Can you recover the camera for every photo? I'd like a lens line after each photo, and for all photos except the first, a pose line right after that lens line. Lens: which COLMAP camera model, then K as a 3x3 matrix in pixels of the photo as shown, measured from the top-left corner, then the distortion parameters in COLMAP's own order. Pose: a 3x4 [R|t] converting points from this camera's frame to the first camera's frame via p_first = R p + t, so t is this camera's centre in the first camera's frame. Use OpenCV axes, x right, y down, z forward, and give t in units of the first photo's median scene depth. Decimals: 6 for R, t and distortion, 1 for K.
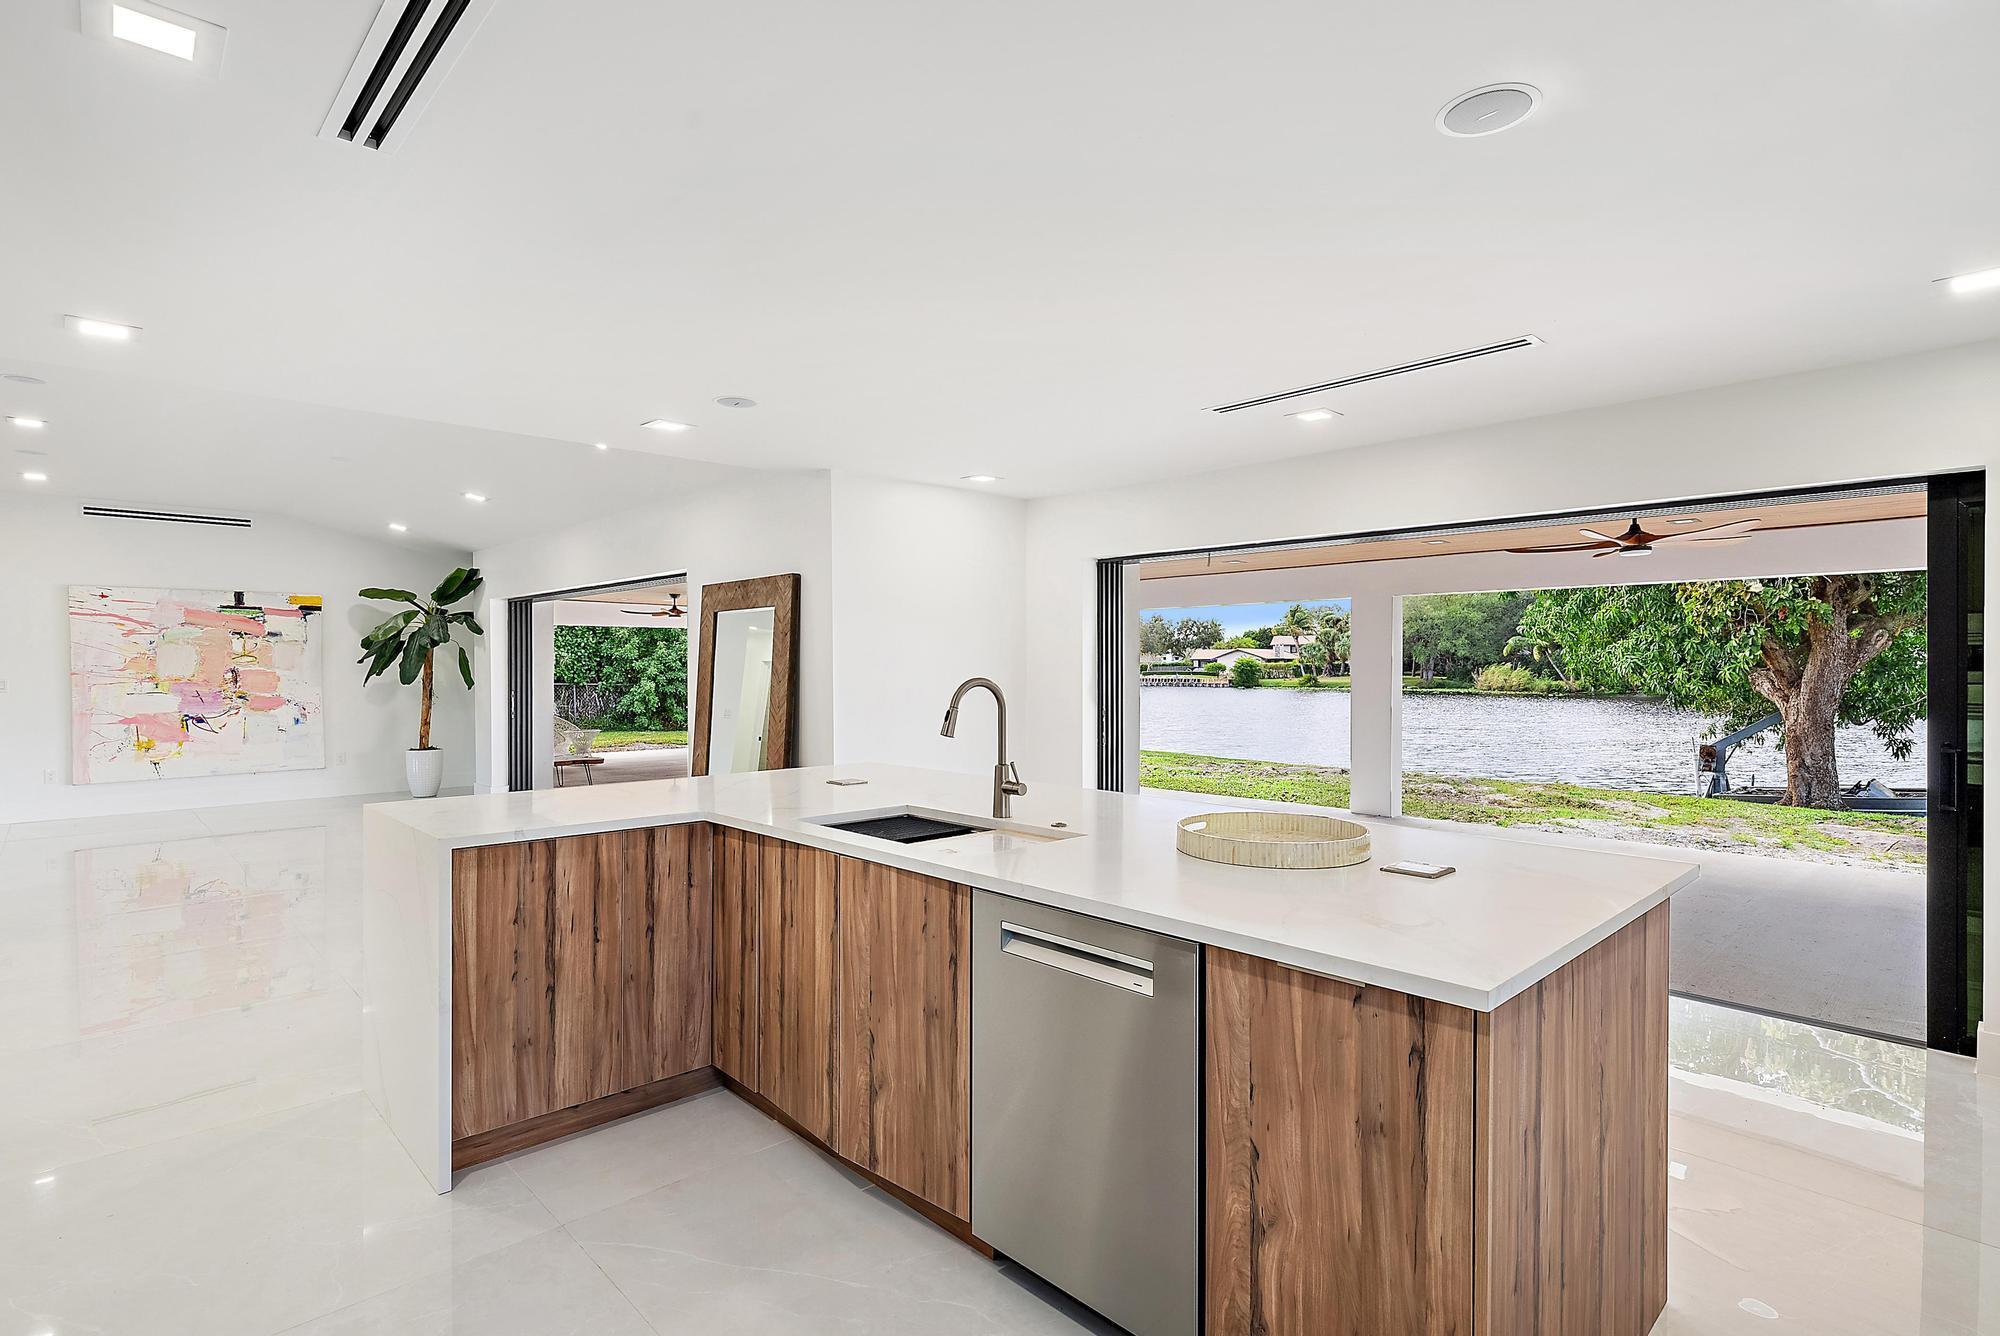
lens RADIAL K [[987.7, 0, 1000.0], [0, 987.7, 668.0], [0, 0, 1]] dist [0.003374, 0.000561]
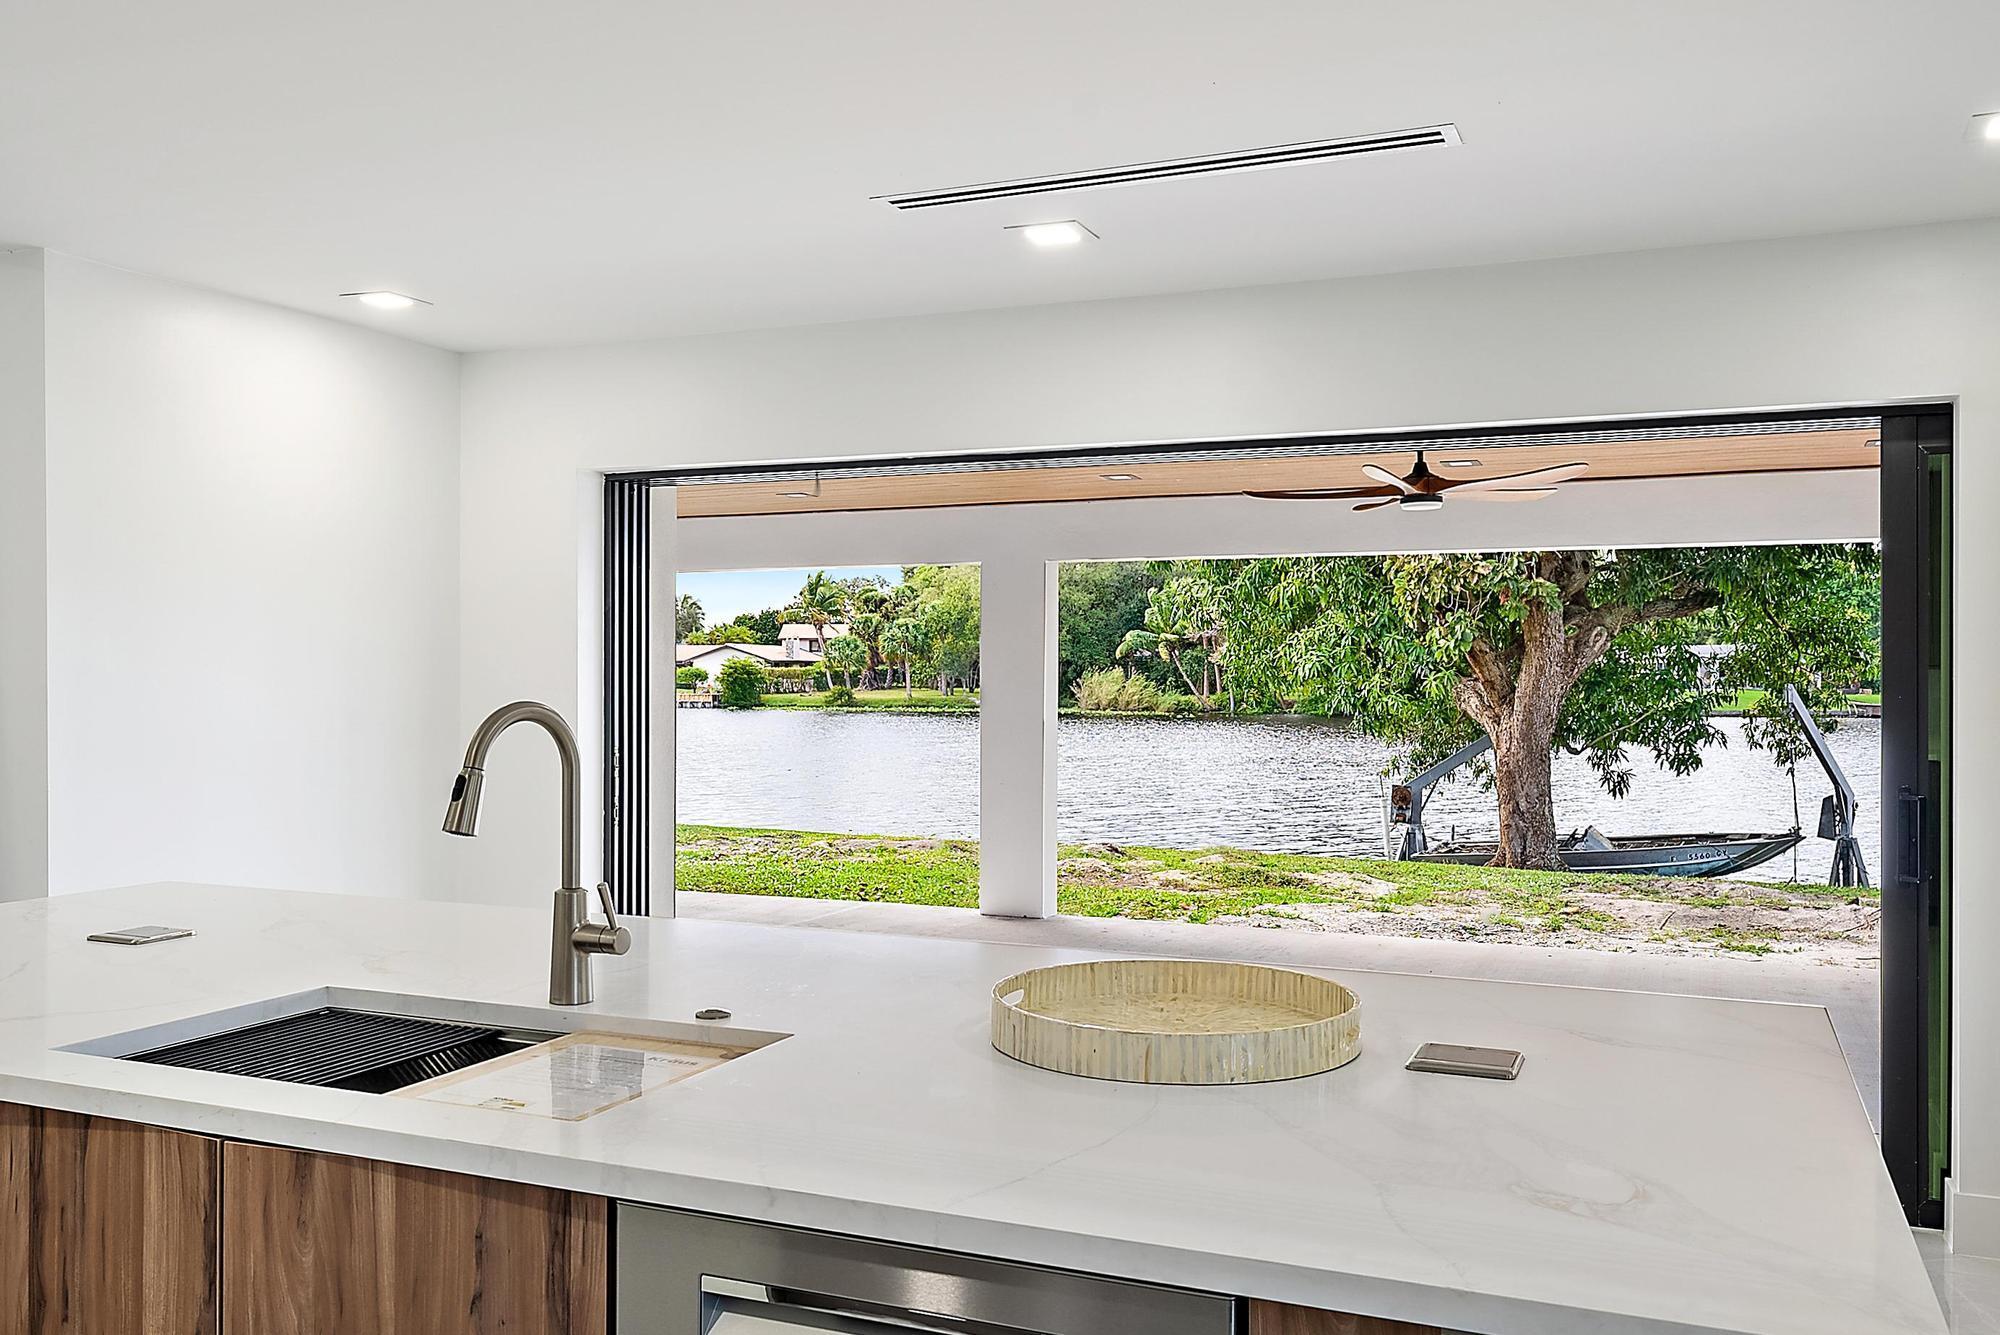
lens RADIAL K [[1642.7, 0, 1000.0], [0, 1642.7, 667.5], [0, 0, 1]] dist [0.000053, 0.005866]
pose [[0.919202, 0.003695, 0.393768, -0.018726], [-0.001751, 0.999984, -0.005296, -0.000361], [-0.393782, 0.004178, 0.919195, 0.034496]]
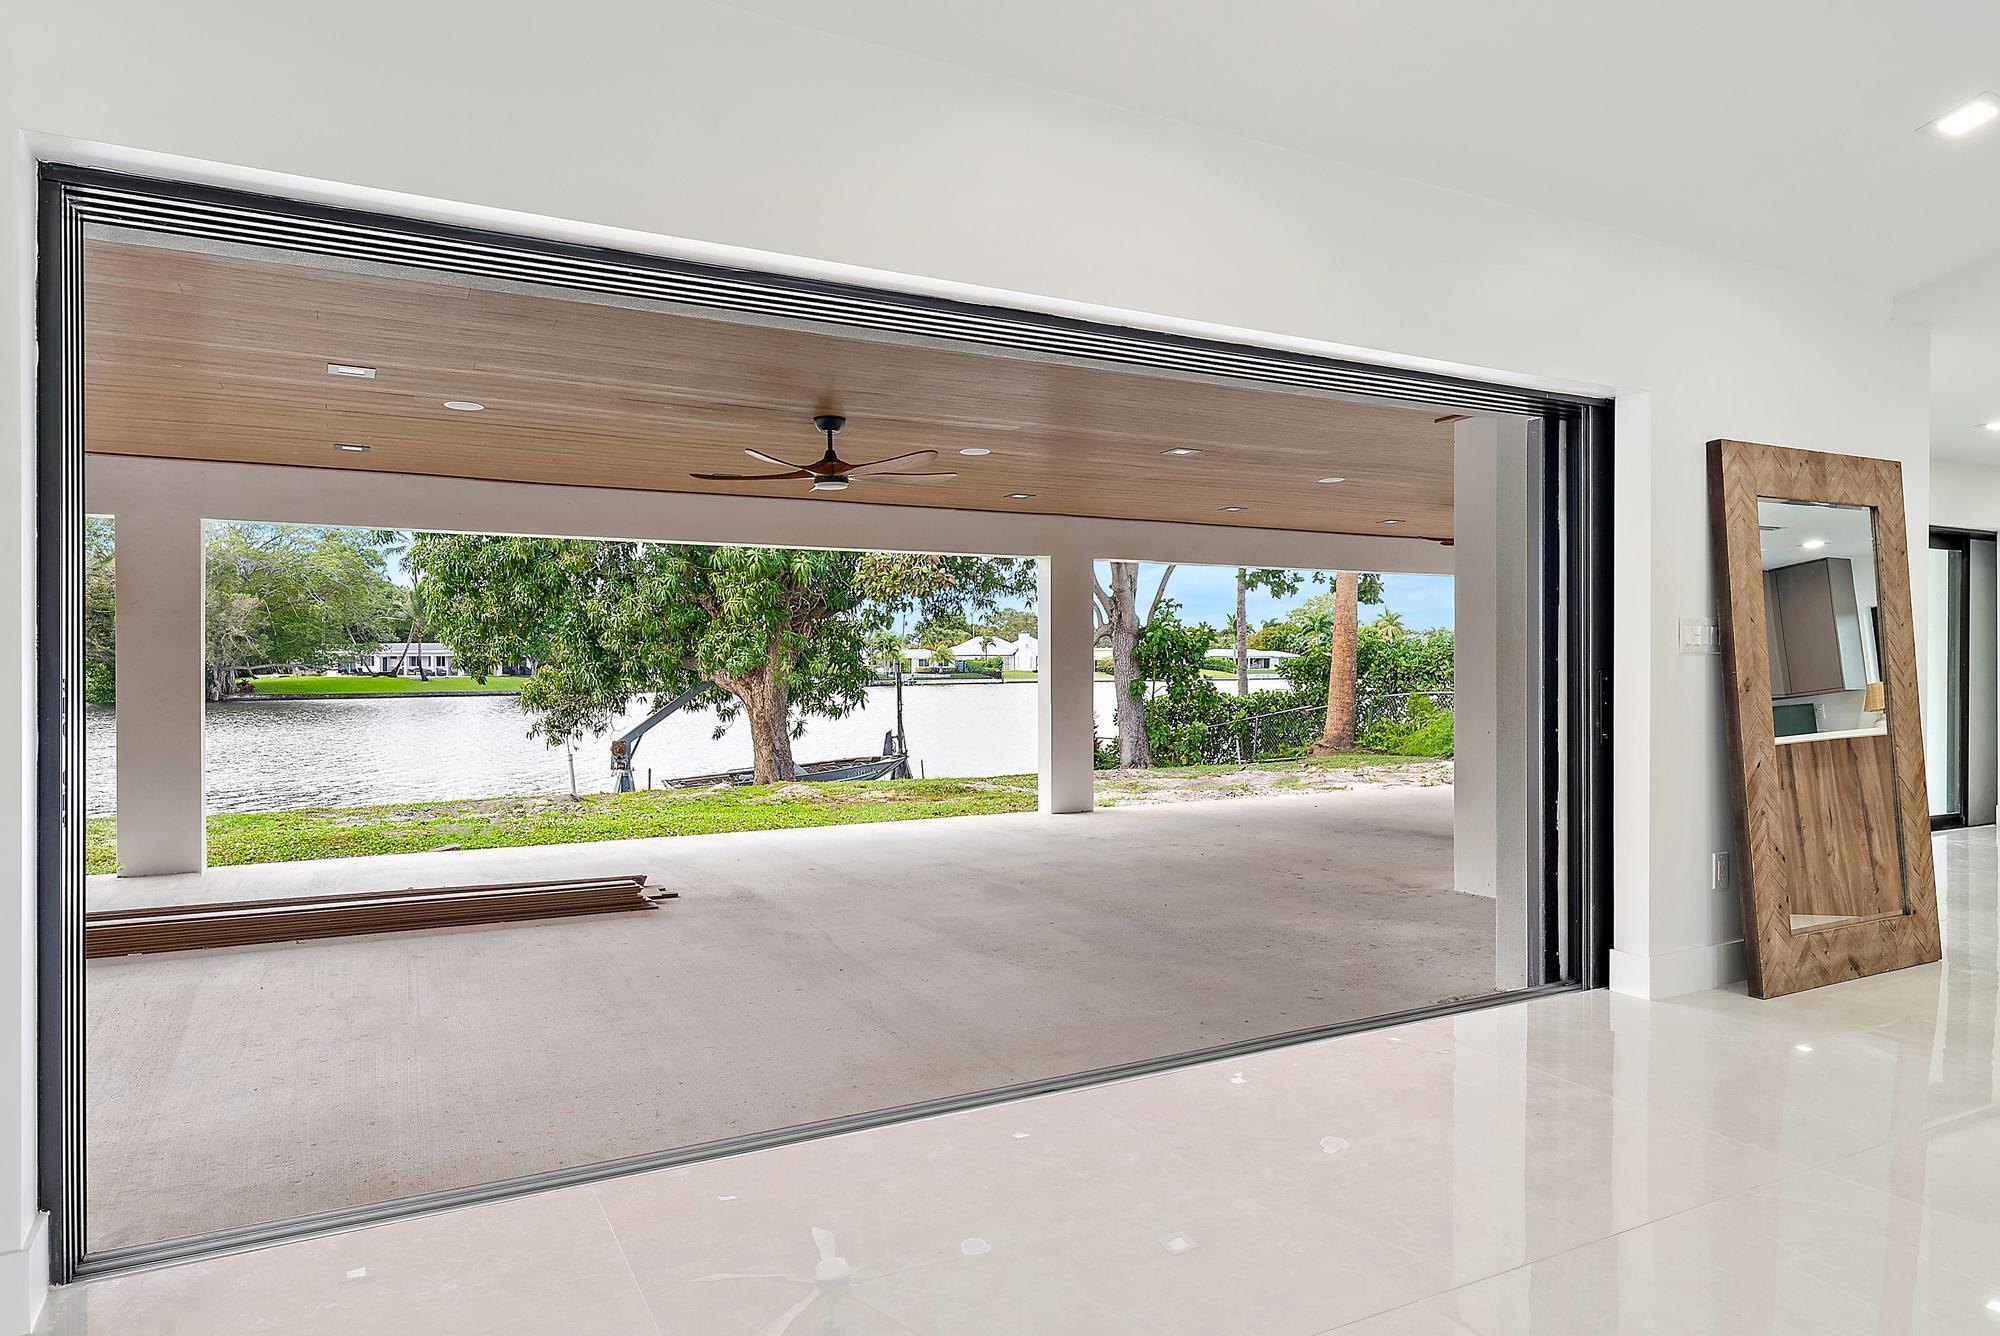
lens RADIAL K [[1218.5, 0, 1000.0], [0, 1218.5, 668.0], [0, 0, 1]] dist [-0.001623, 0.000109]
pose [[0.262290, -0.001461, 0.964988, -0.370971], [0.004489, 0.999990, 0.000294, 0.012659], [-0.964979, 0.004255, 0.262294, 0.434786]]
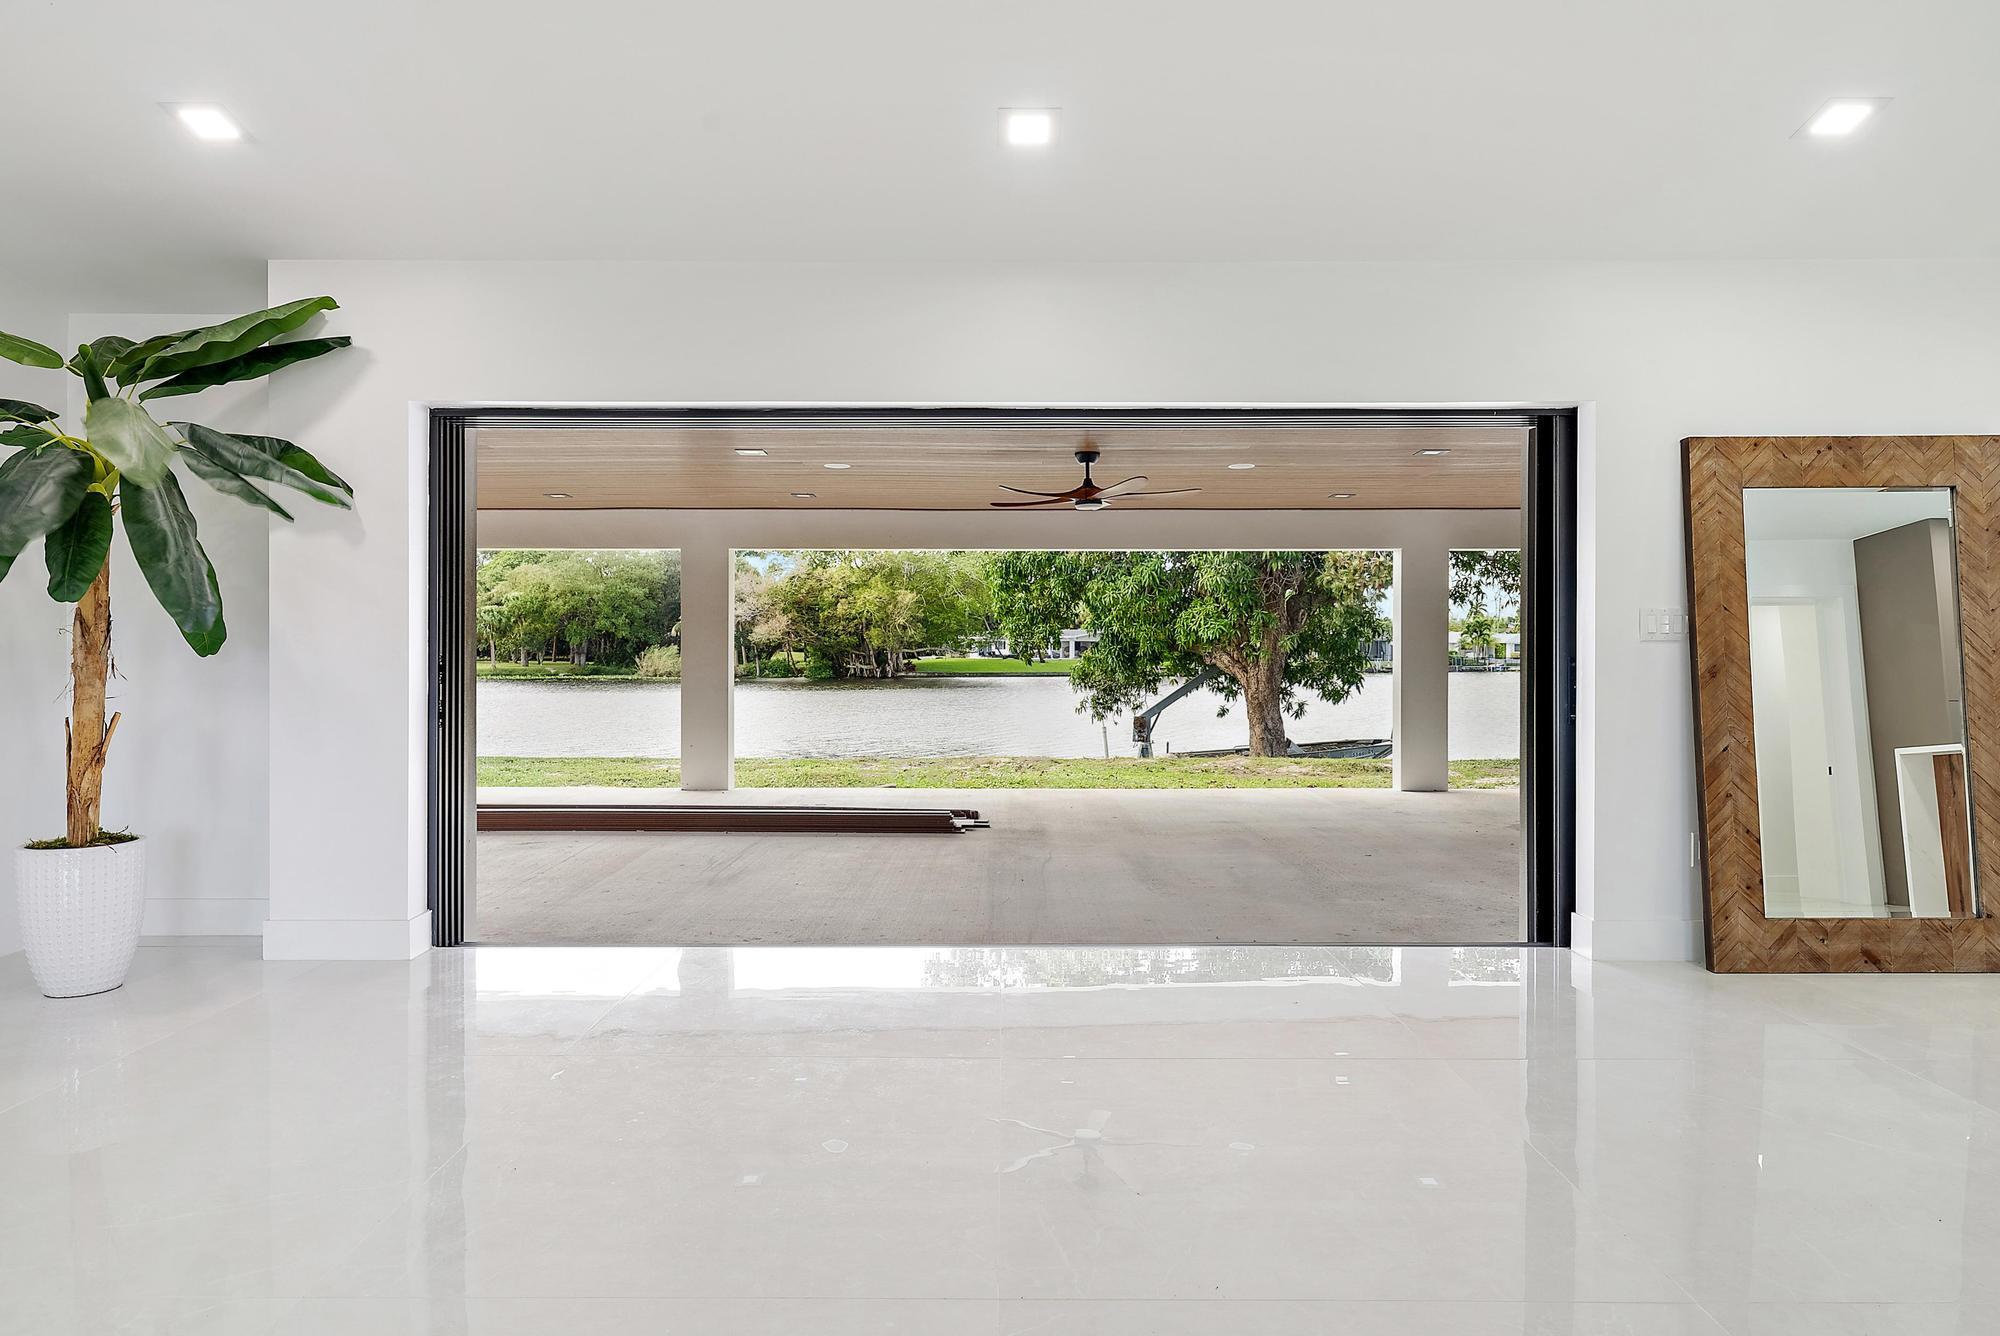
lens RADIAL K [[1180.1, 0, 1010.5], [0, 1180.1, 658.0], [0, 0, 1]] dist [-0.000351, 0.000342]
pose [[0.679194, -0.003031, 0.733952, -0.375919], [0.000372, 0.999993, 0.003786, 0.012946], [-0.733959, -0.002298, 0.679190, 0.303669]]
